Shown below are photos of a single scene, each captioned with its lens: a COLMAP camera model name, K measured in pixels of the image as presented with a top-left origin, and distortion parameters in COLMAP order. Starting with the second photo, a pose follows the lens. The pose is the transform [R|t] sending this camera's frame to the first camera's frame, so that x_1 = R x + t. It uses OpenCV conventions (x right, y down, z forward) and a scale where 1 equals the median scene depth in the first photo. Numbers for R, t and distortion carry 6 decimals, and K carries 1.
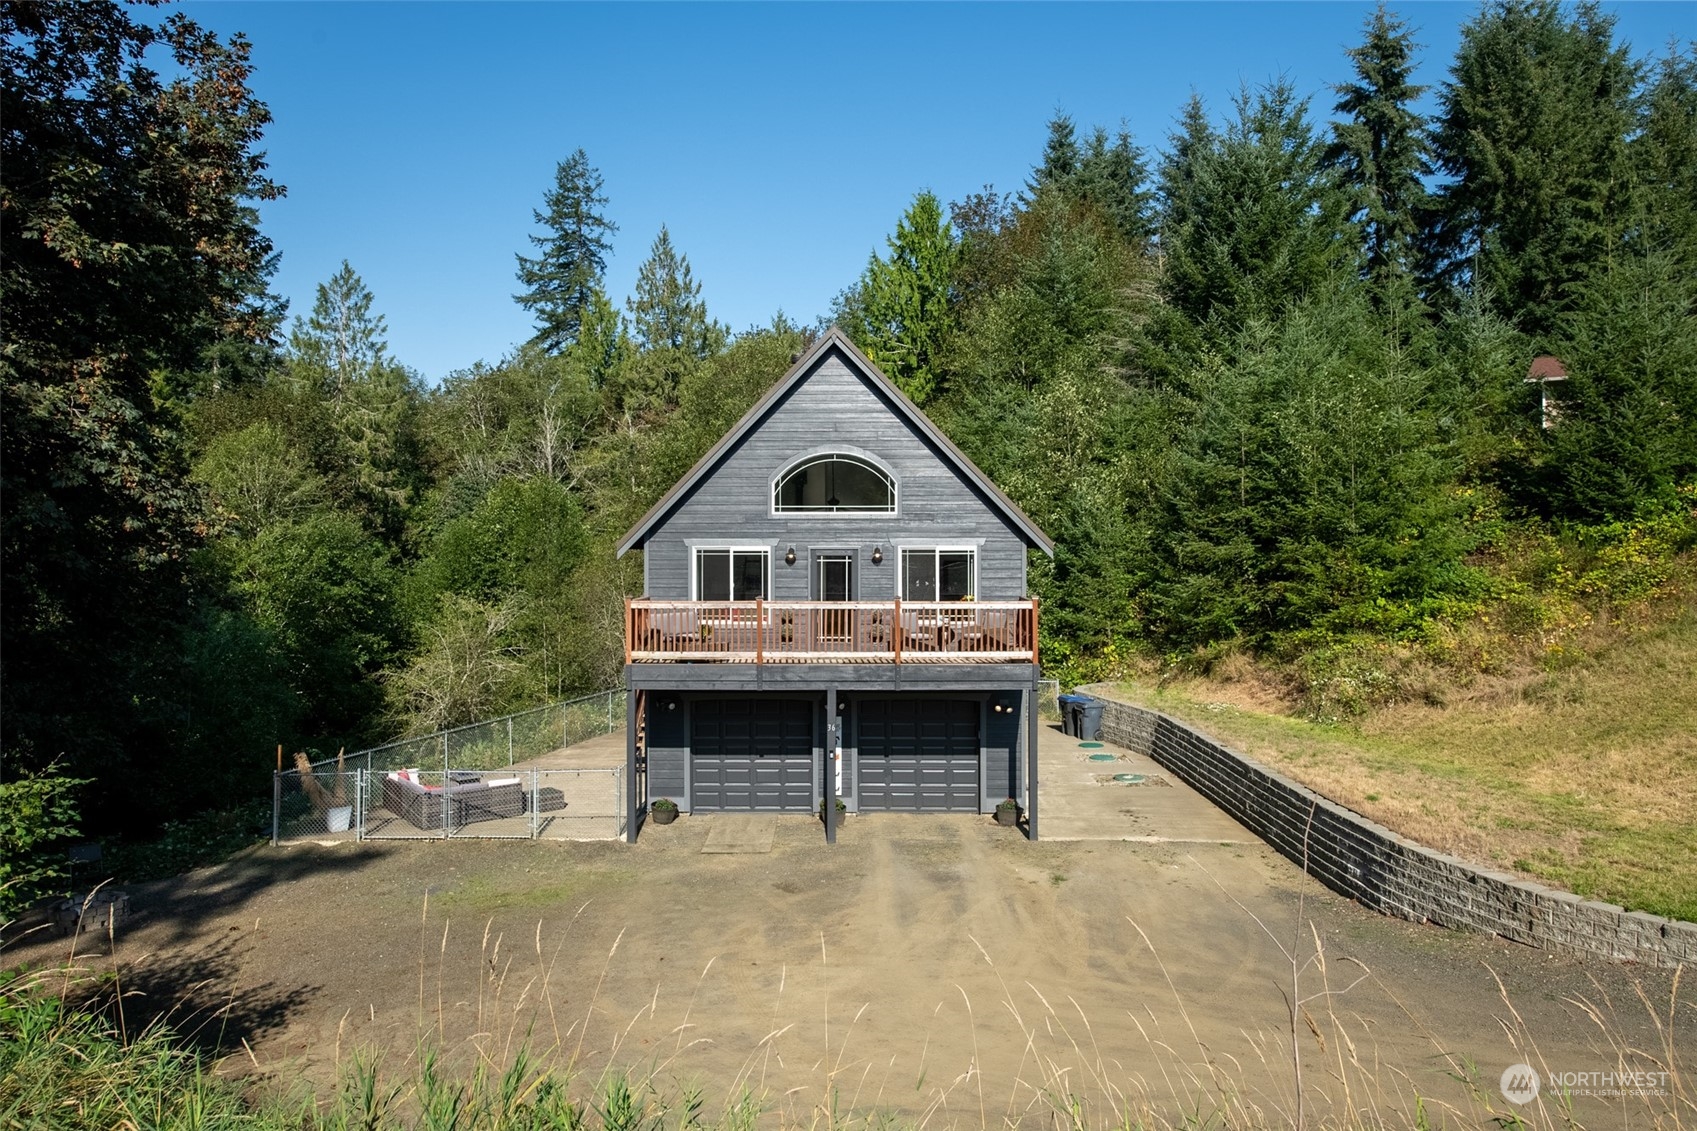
lens RADIAL K [[1107.2, 0, 847.4], [0, 1107.2, 565.0], [0, 0, 1]] dist [-0.002782, 0.001873]
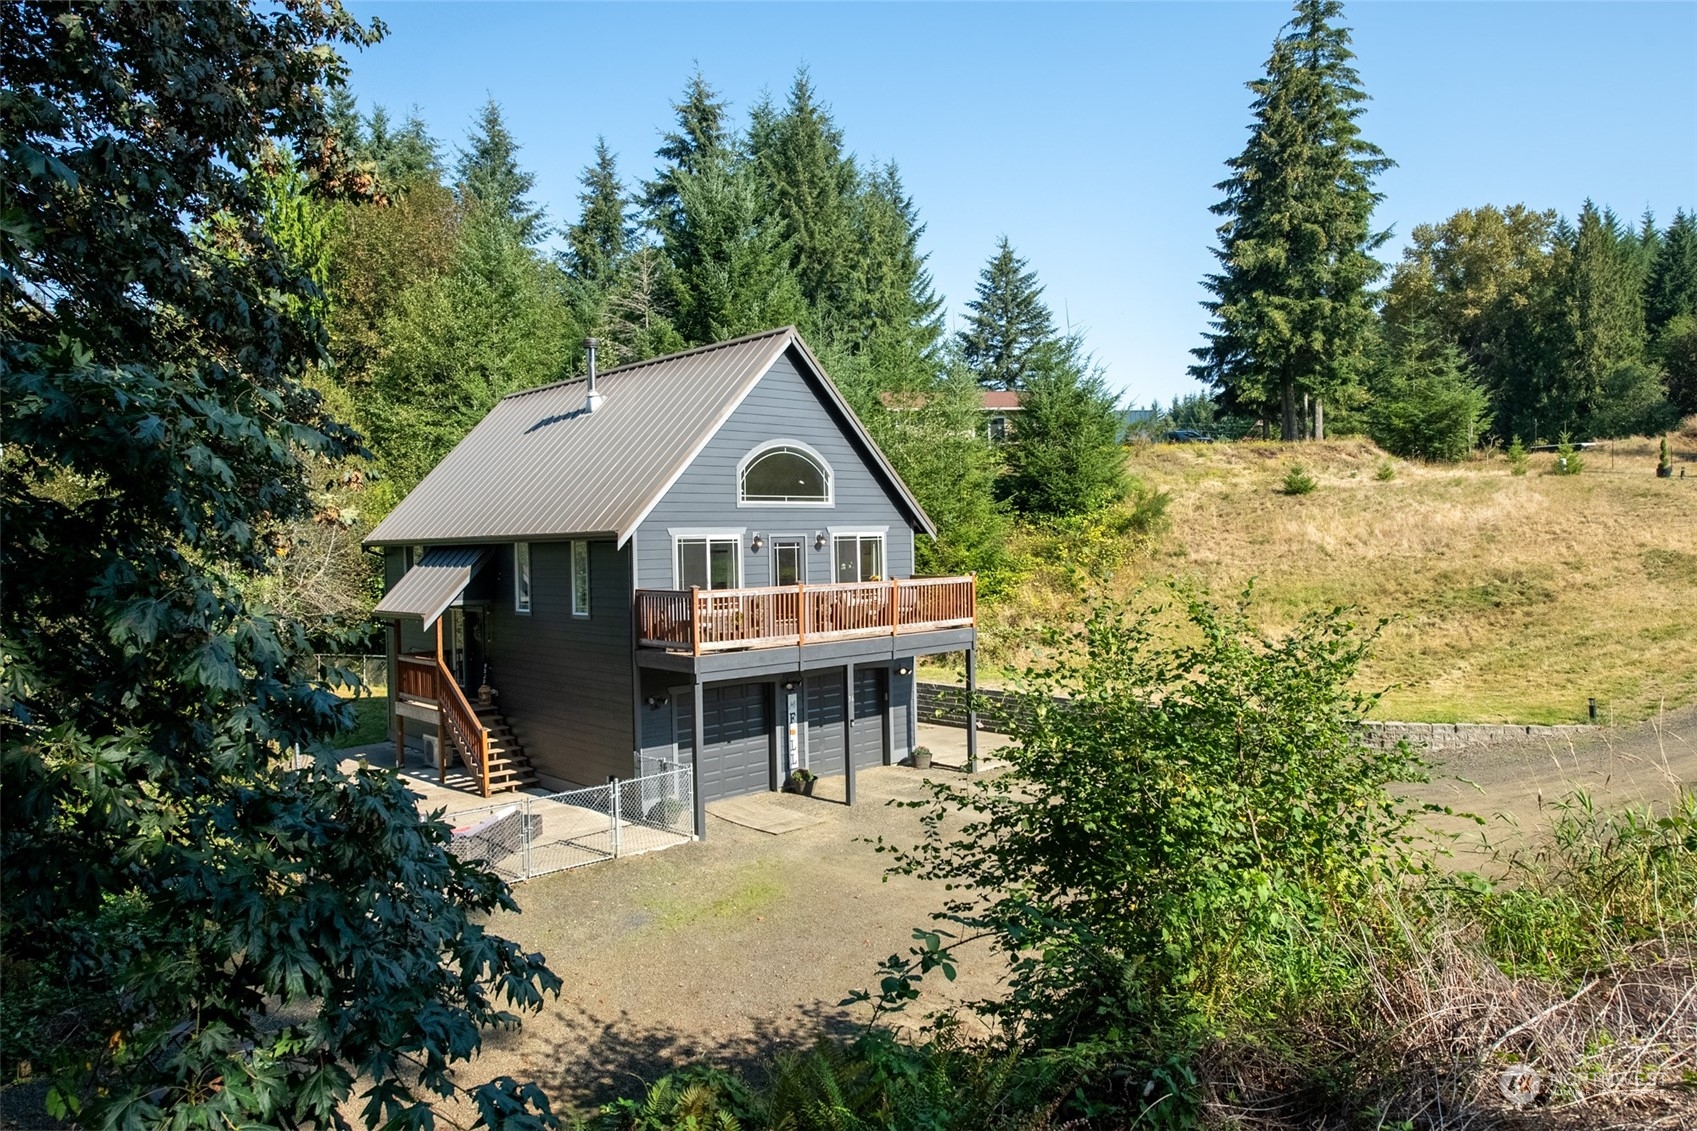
lens RADIAL K [[1107.2, 0, 849.2], [0, 1107.2, 555.2], [0, 0, 1]] dist [-0.002782, 0.001873]
pose [[0.727104, -0.022800, 0.686149, -0.564920], [0.029383, 0.999566, 0.002077, 0.002534], [-0.685898, 0.018651, 0.727458, 0.153074]]
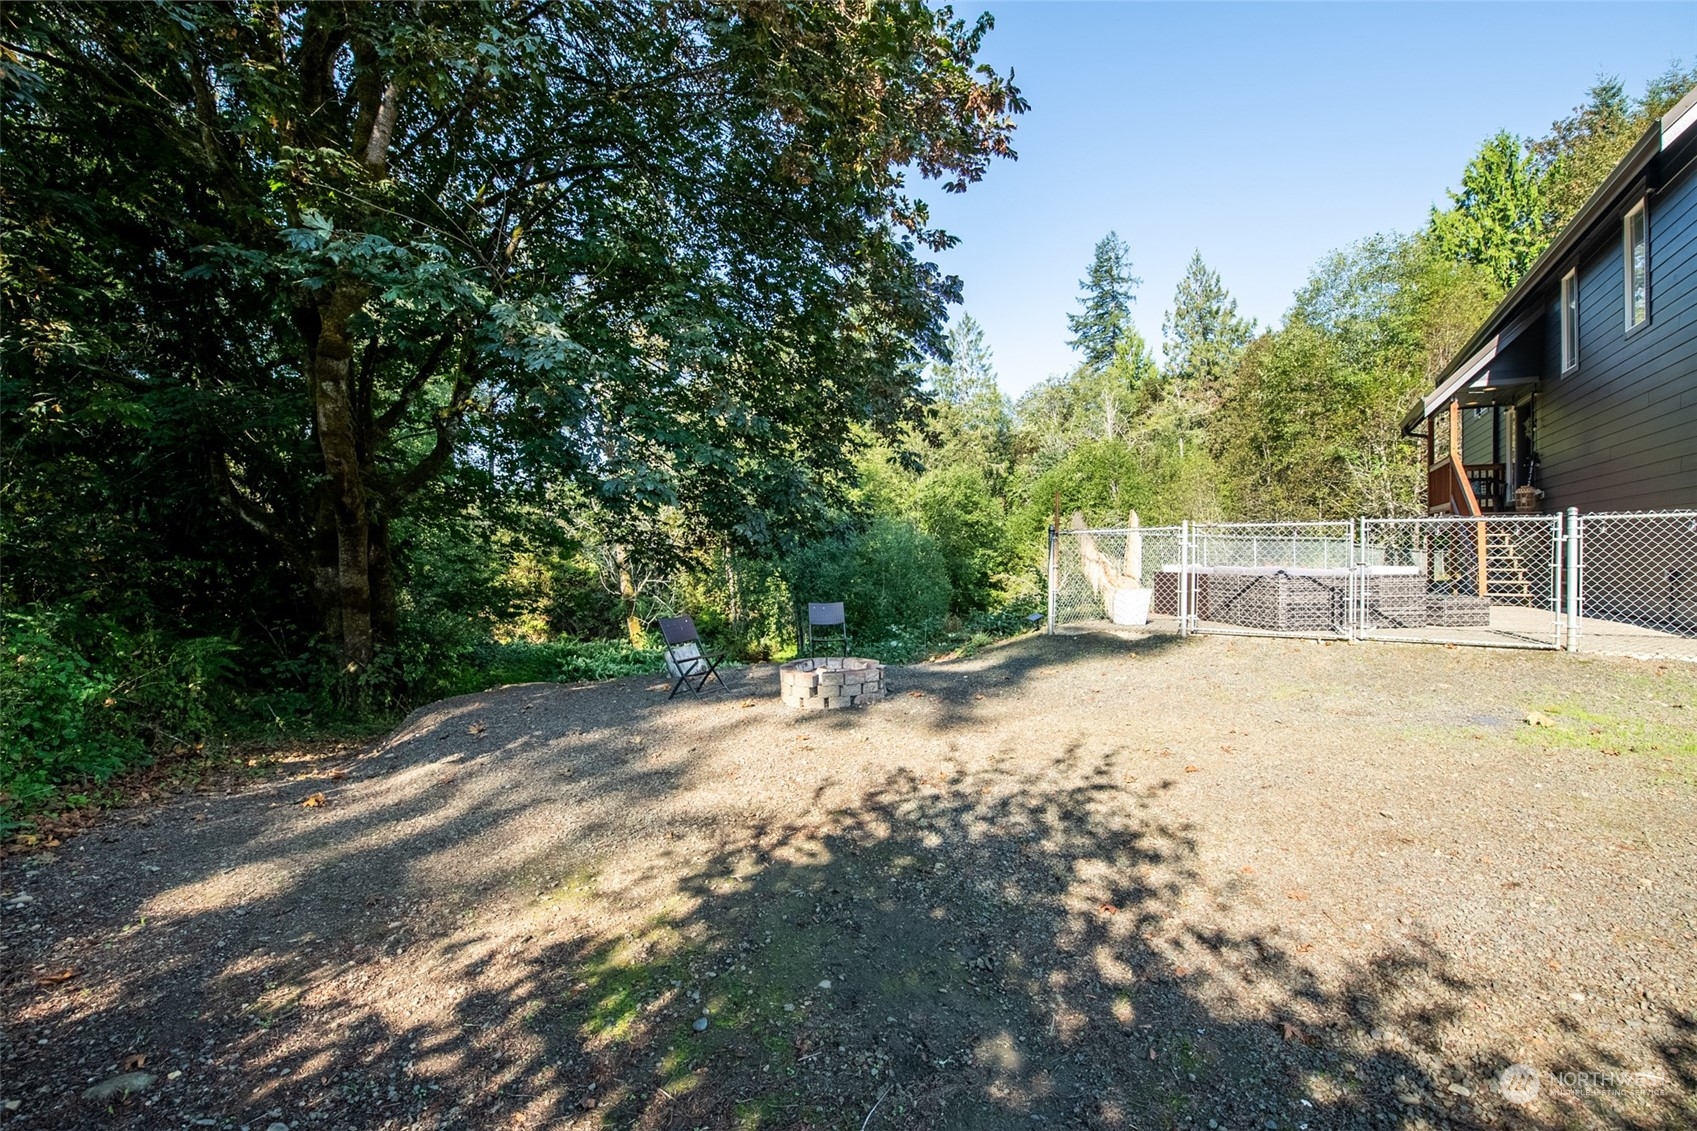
lens RADIAL K [[667.5, 0, 823.1], [0, 667.5, 548.7], [0, 0, 1]] dist [-0.019898, -0.000768]
pose [[0.824435, -0.004871, -0.565936, -0.291076], [-0.001086, 0.999948, -0.010189, 0.152147], [0.565956, 0.009015, 0.824386, 0.420798]]
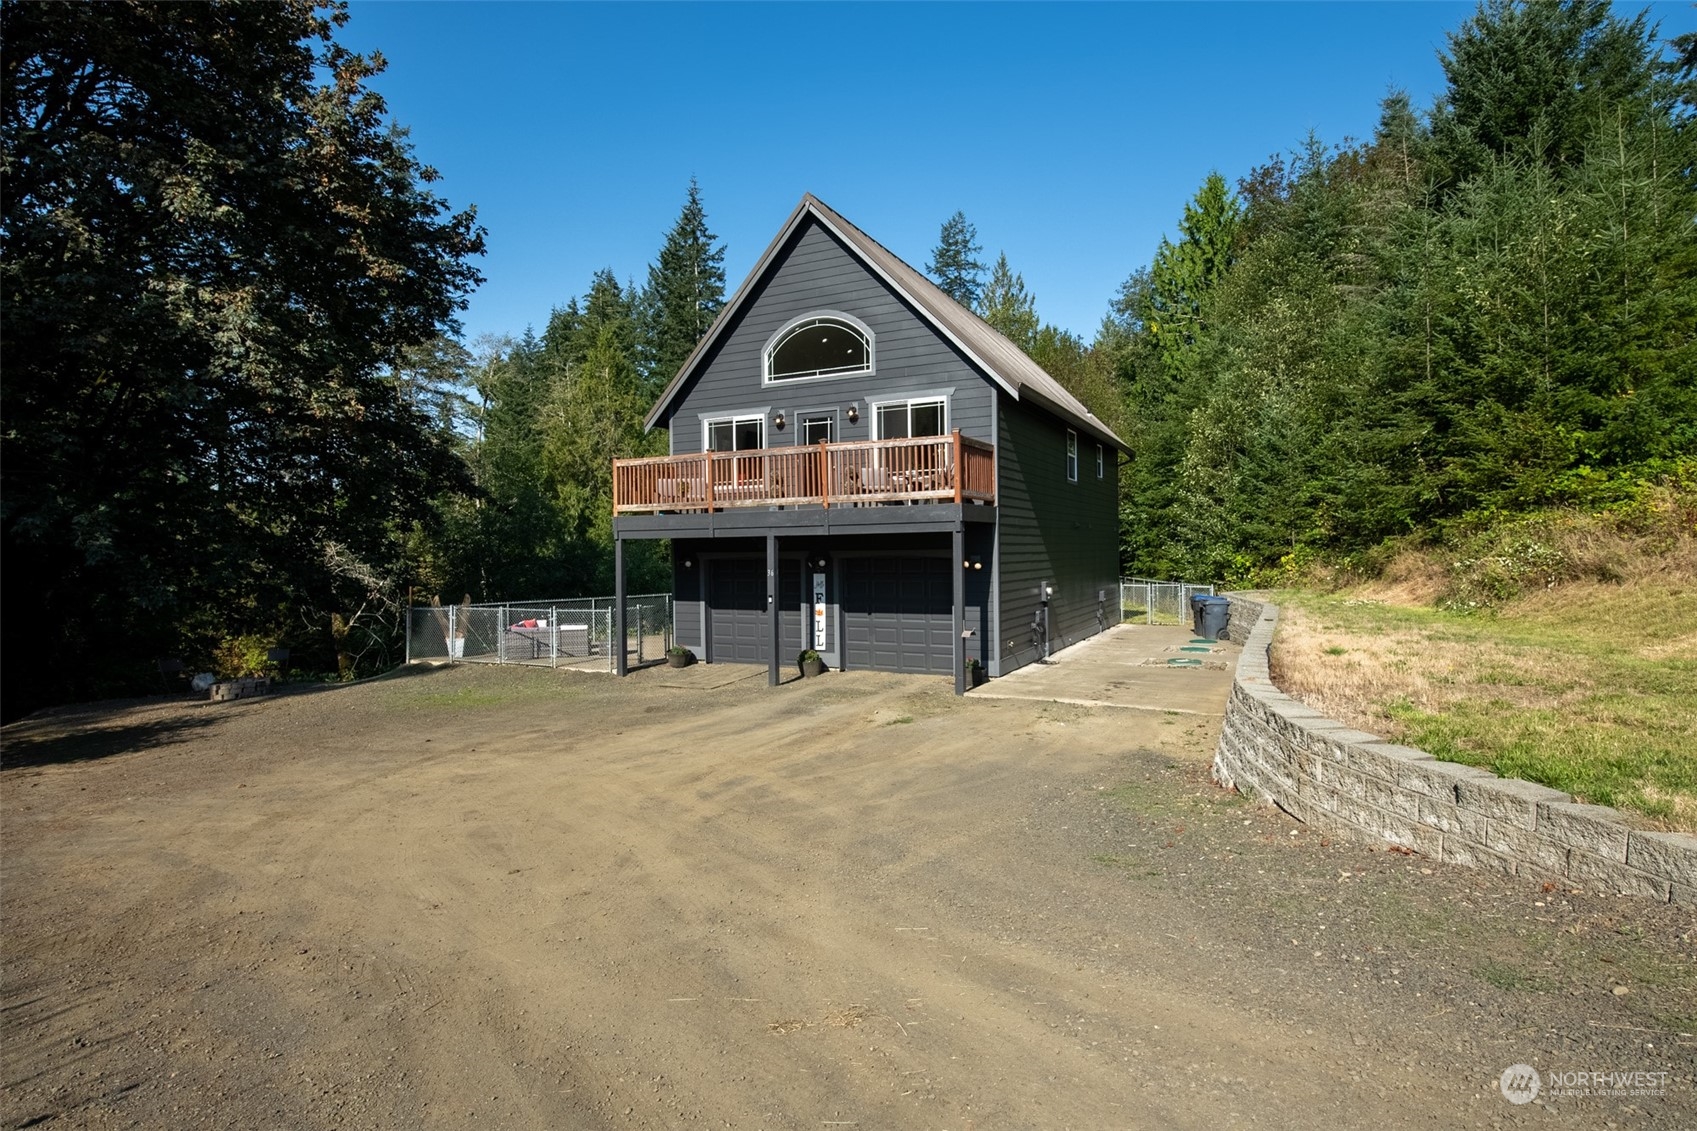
lens RADIAL K [[854.7, 0, 848.8], [0, 854.7, 557.1], [0, 0, 1]] dist [-0.006093, -0.002614]
pose [[0.899728, -0.006724, -0.436398, 0.293823], [0.006632, 0.999977, -0.001734, 0.099823], [0.436400, -0.001334, 0.899752, 0.238600]]
